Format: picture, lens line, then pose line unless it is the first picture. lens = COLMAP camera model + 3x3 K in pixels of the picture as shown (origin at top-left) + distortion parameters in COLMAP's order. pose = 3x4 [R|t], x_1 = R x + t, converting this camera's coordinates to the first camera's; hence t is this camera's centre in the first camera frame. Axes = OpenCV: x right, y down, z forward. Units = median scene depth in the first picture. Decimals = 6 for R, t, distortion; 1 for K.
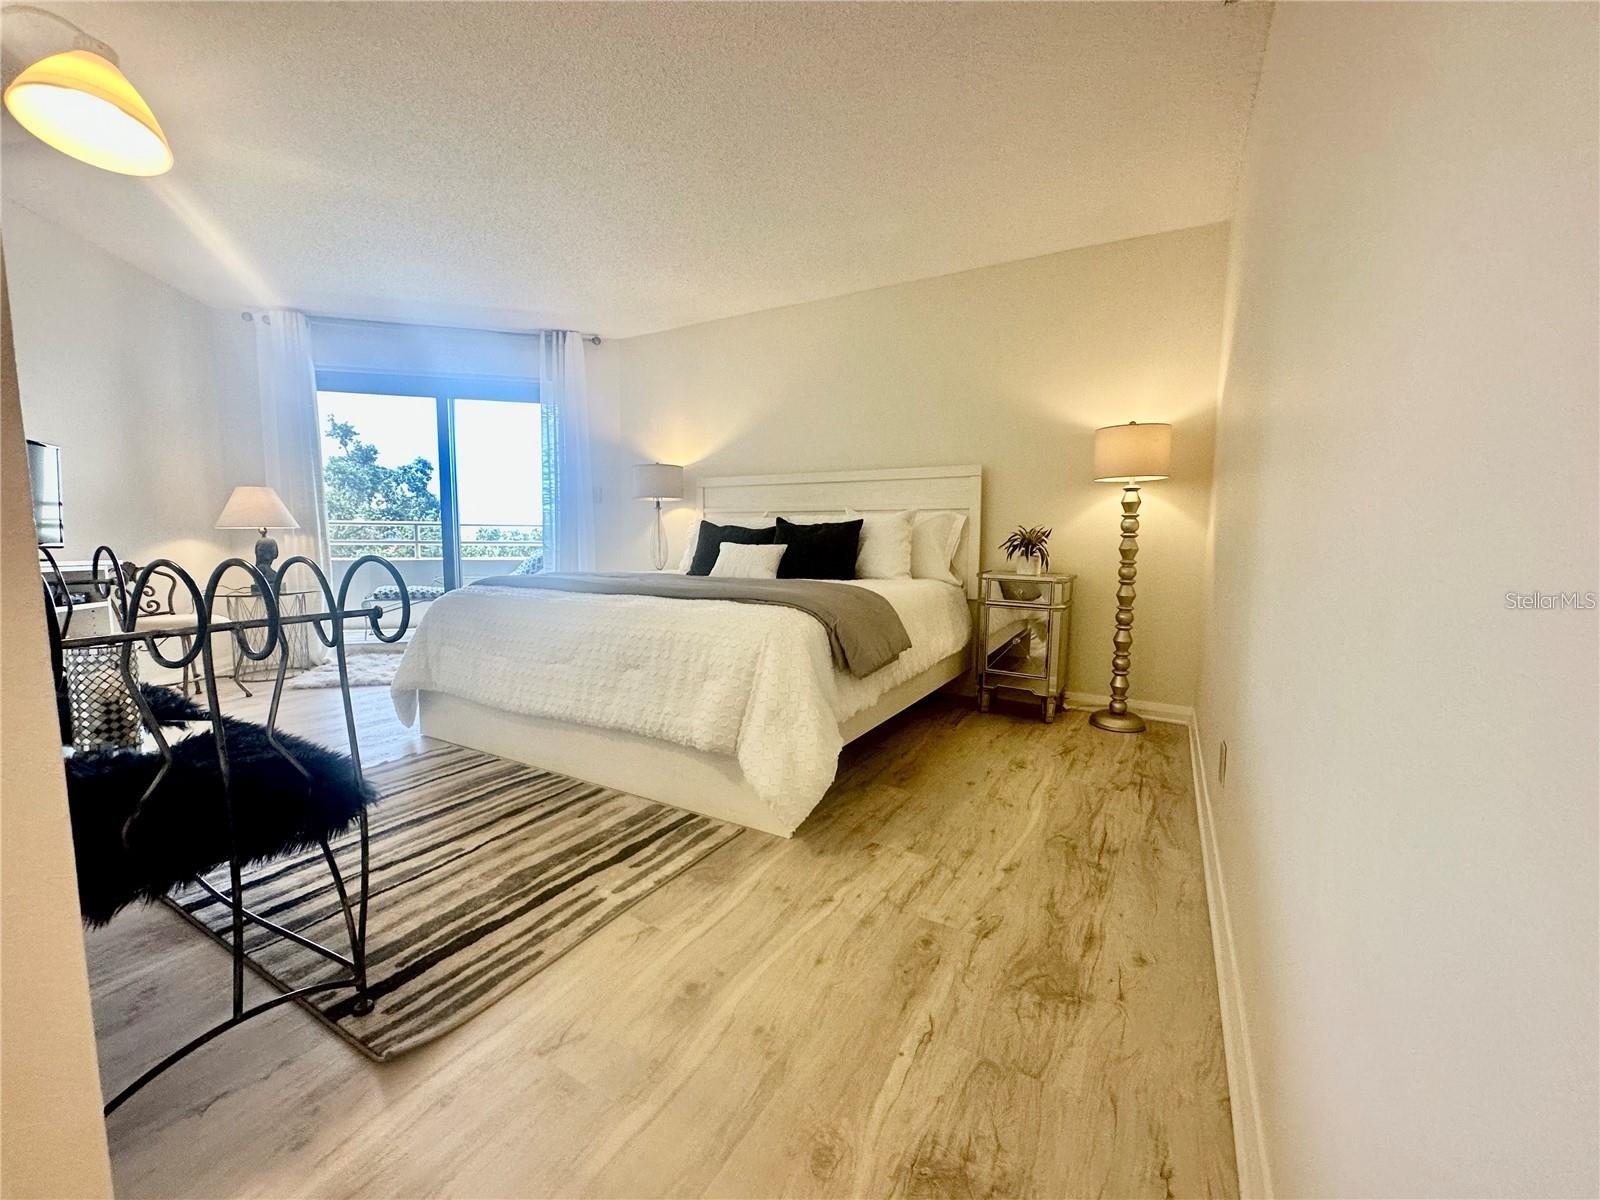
lens RADIAL K [[632.0, 0, 800.0], [0, 632.0, 600.0], [0, 0, 1]] dist [-0.014837, 0.000075]
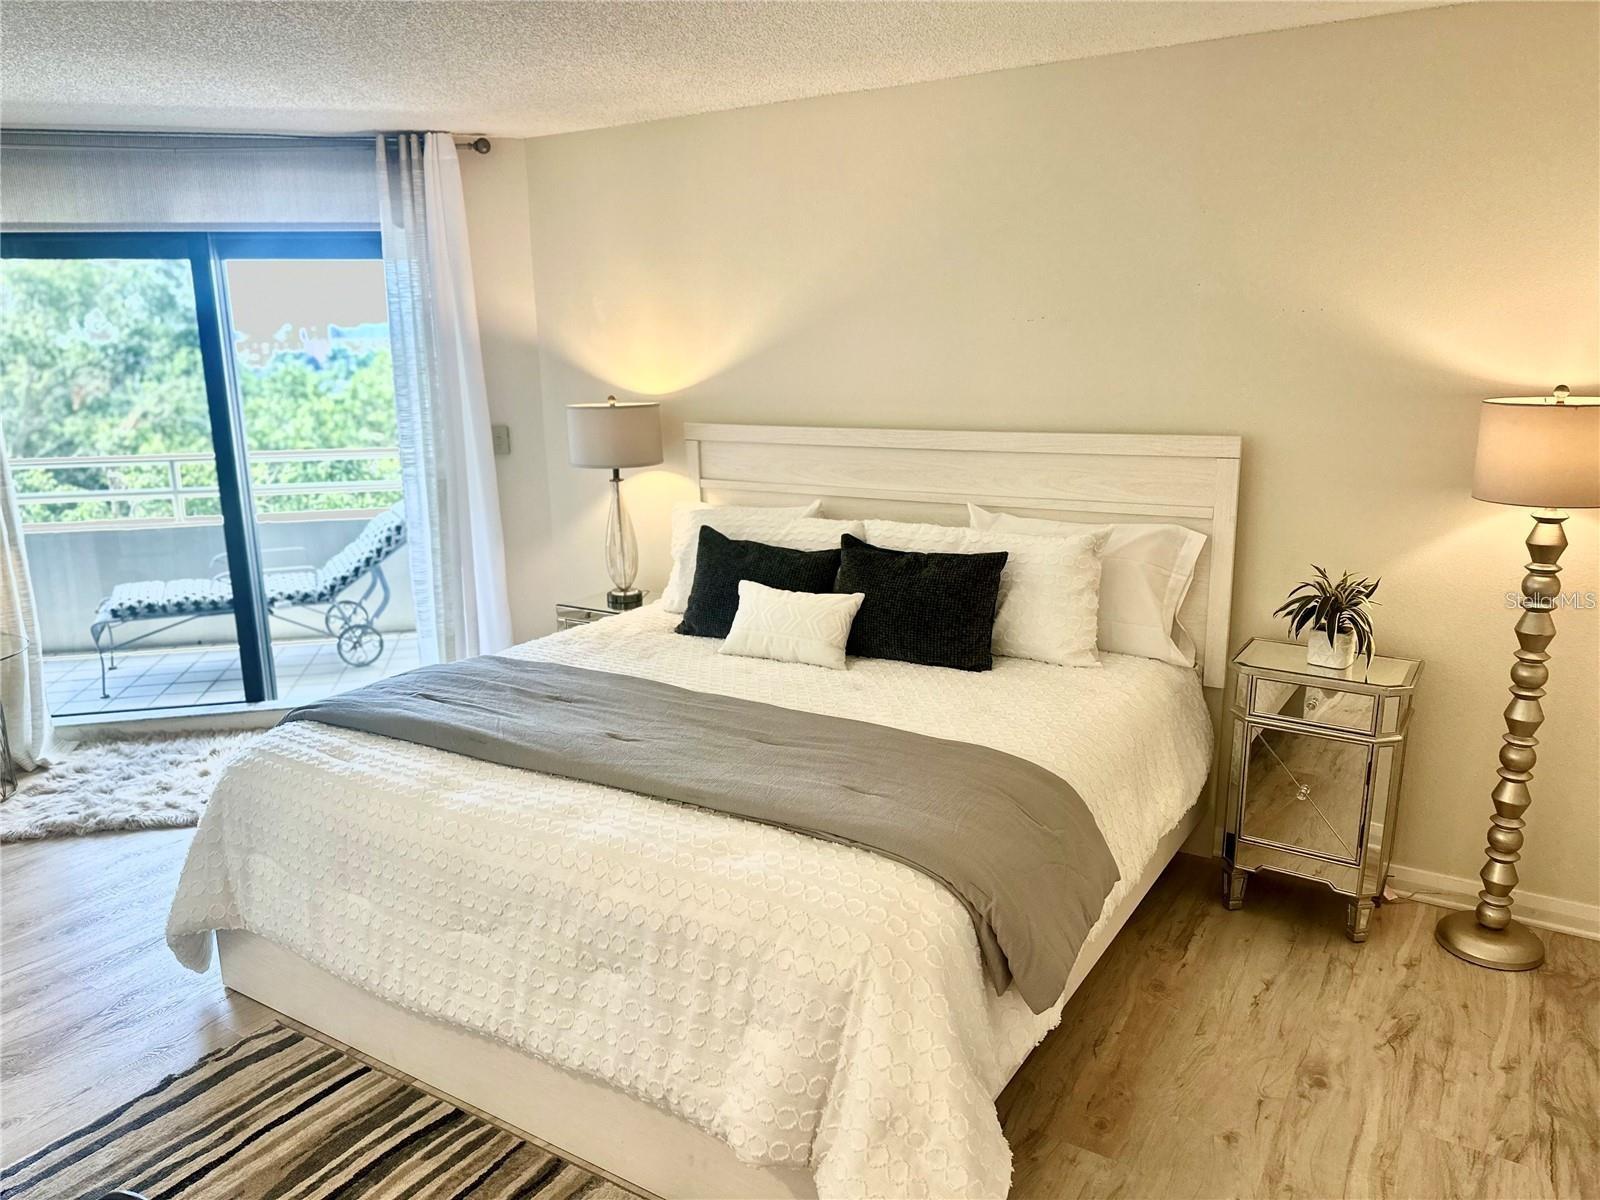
lens RADIAL K [[1109.9, 0, 800.0], [0, 1109.9, 600.0], [0, 0, 1]] dist [0.027003, -0.035307]
pose [[0.999011, -0.013639, -0.042332, -0.039624], [0.018790, 0.992131, 0.123784, -0.226175], [0.040310, -0.124457, 0.991406, 0.070760]]
